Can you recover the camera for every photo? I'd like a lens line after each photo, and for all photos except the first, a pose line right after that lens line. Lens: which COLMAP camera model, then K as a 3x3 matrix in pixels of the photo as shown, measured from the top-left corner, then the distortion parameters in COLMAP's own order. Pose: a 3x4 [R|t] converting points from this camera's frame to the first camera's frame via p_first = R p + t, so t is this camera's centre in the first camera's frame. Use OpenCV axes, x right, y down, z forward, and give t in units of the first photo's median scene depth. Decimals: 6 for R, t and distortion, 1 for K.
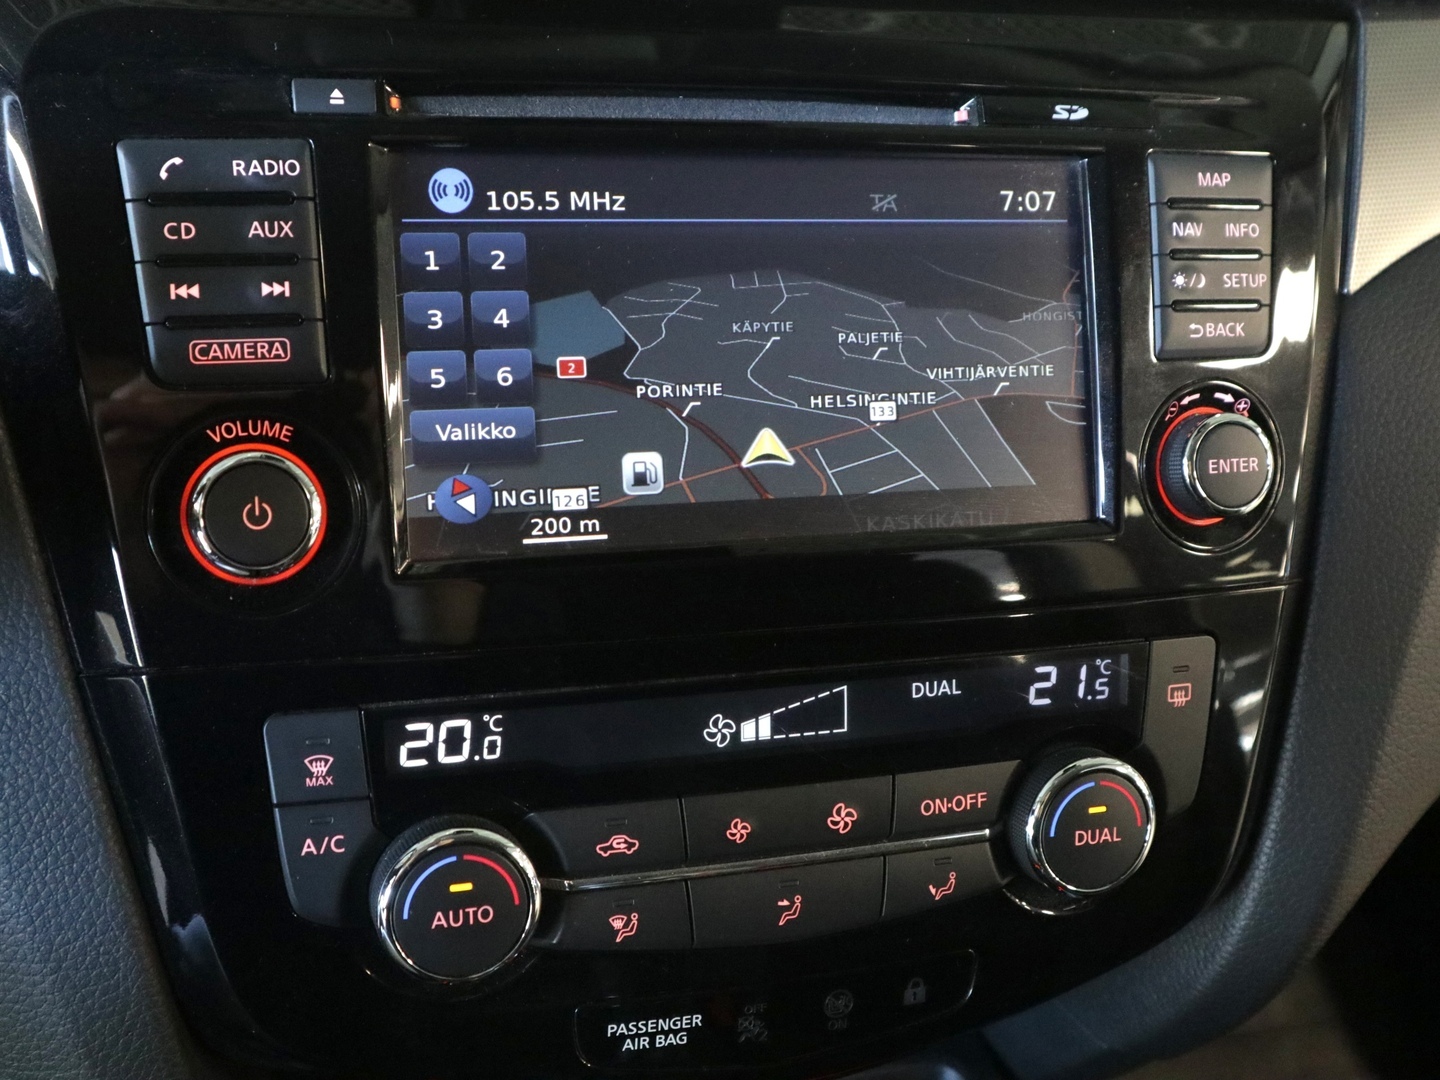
lens RADIAL K [[1633.3, 0, 721.3], [0, 1633.3, 537.1], [0, 0, 1]] dist [-0.032710, 0.000000]
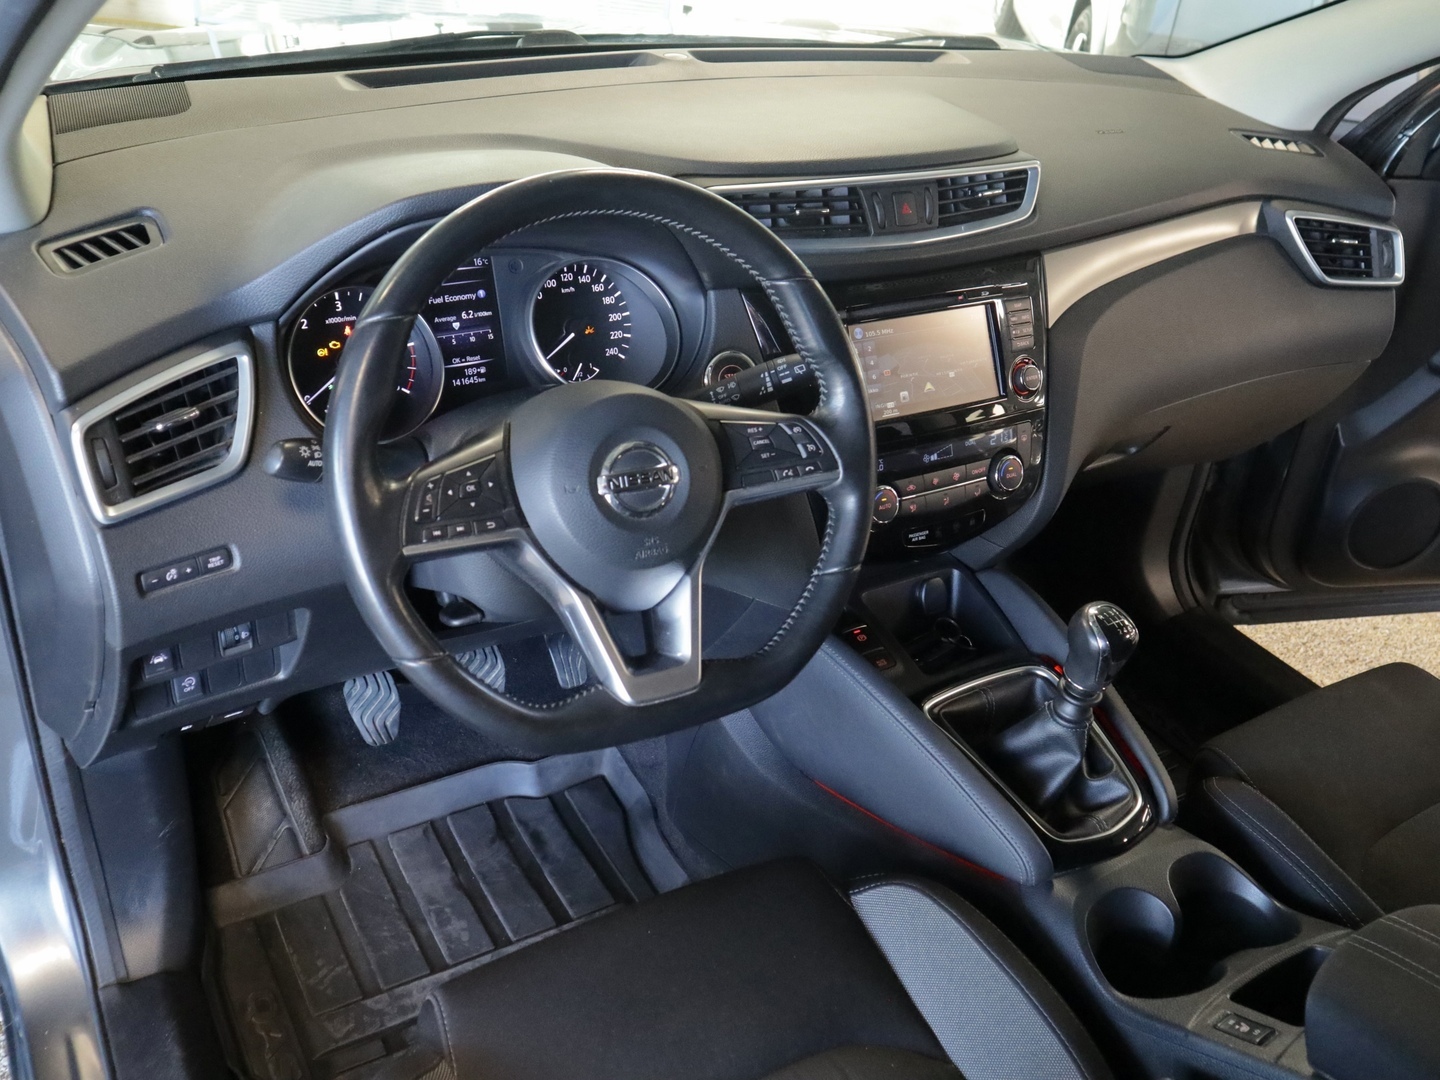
lens RADIAL K [[1301.5, 0, 723.9], [0, 1301.5, 531.8], [0, 0, 1]] dist [-0.071445, 0.052346]
pose [[0.967890, -0.140839, 0.208215, -1.196101], [0.128627, 0.989138, 0.071142, 0.005642], [-0.215973, -0.042075, 0.975492, -2.058247]]
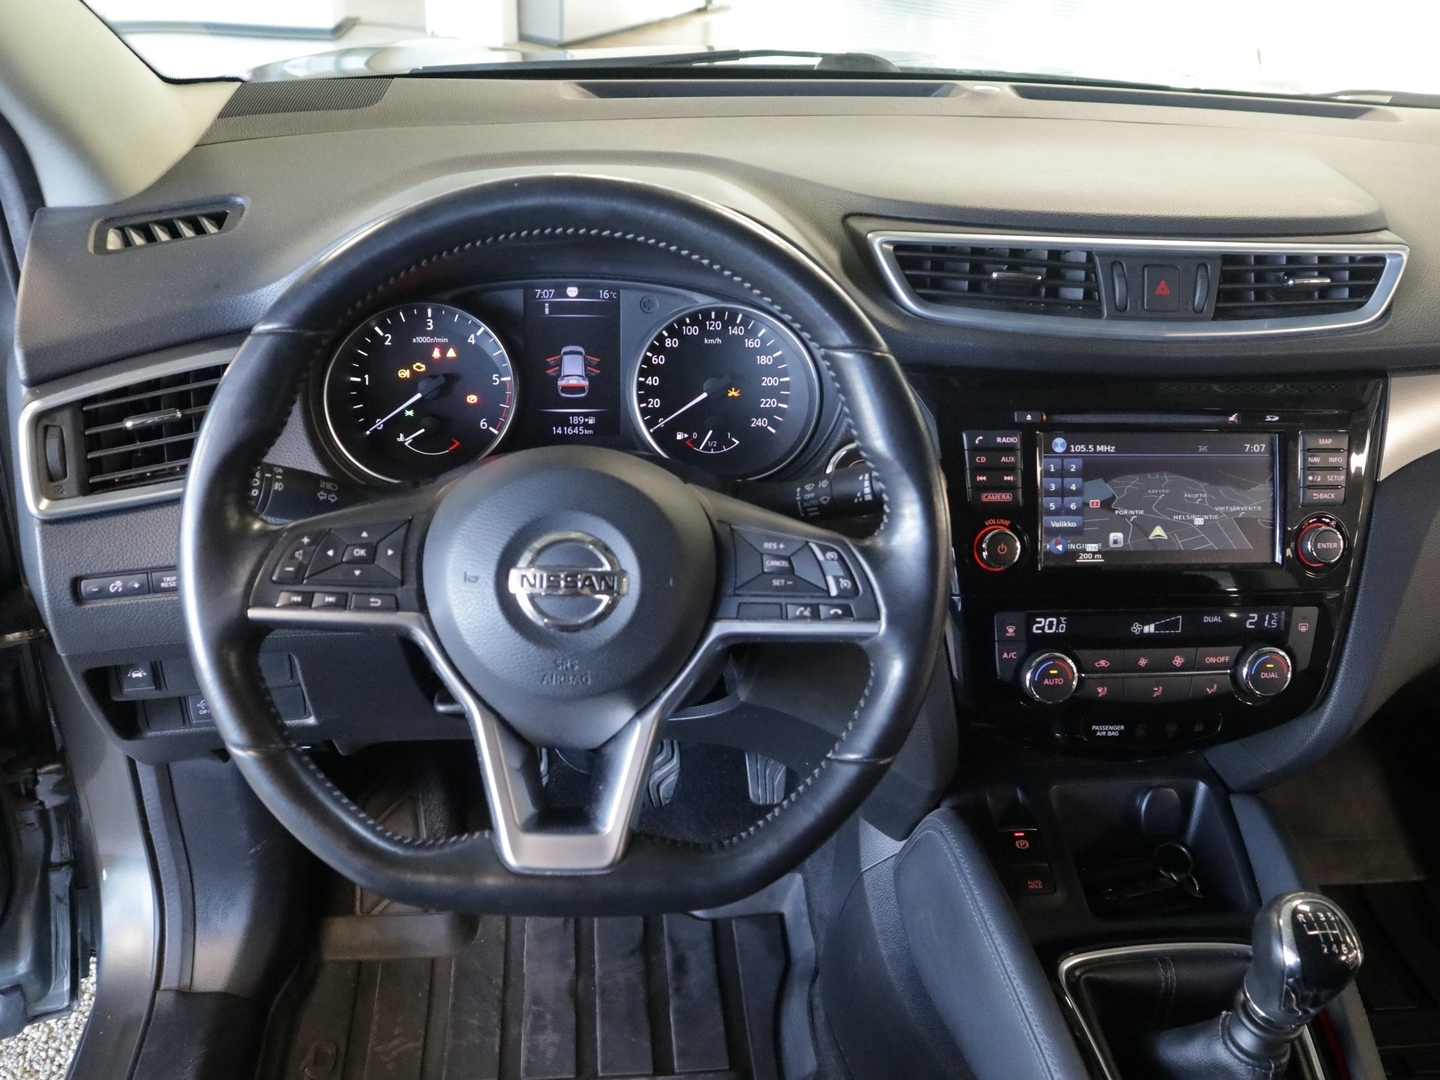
lens RADIAL K [[1301.5, 0, 714.9], [0, 1301.5, 531.1], [0, 0, 1]] dist [-0.071445, 0.052346]
pose [[0.980996, 0.047927, -0.188017, -0.321252], [-0.048575, 0.998819, 0.001162, -0.021720], [0.187851, 0.007993, 0.982165, -1.443748]]
